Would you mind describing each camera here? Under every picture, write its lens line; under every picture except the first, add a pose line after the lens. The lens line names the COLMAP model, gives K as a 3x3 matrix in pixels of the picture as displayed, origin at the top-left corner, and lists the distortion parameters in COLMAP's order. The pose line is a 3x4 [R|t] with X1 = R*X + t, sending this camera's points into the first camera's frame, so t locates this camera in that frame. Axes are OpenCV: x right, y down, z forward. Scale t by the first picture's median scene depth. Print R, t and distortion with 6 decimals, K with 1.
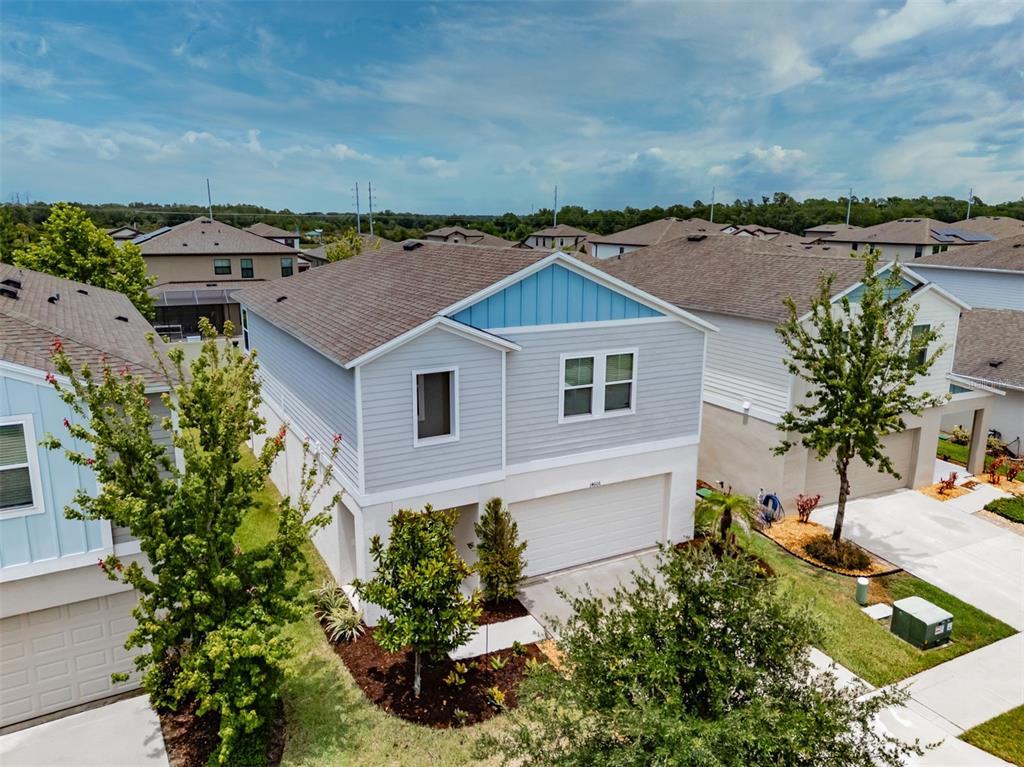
lens RADIAL K [[709.2, 0, 512.0], [0, 709.2, 383.5], [0, 0, 1]] dist [0.068514, -0.048352]
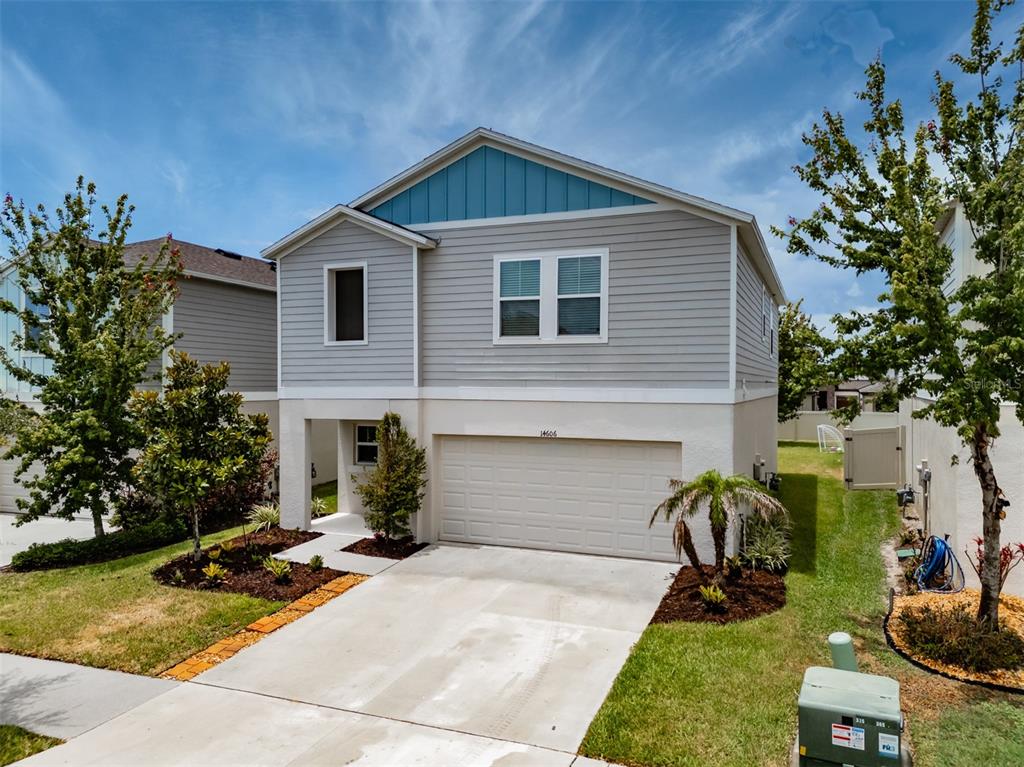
lens RADIAL K [[739.3, 0, 533.1], [0, 739.3, 397.7], [0, 0, 1]] dist [0.063482, -0.052816]
pose [[0.659199, 0.017834, -0.751757, 0.727848], [-0.157468, 0.980827, -0.114812, 0.205915], [0.735296, 0.194062, 0.649368, 0.502077]]
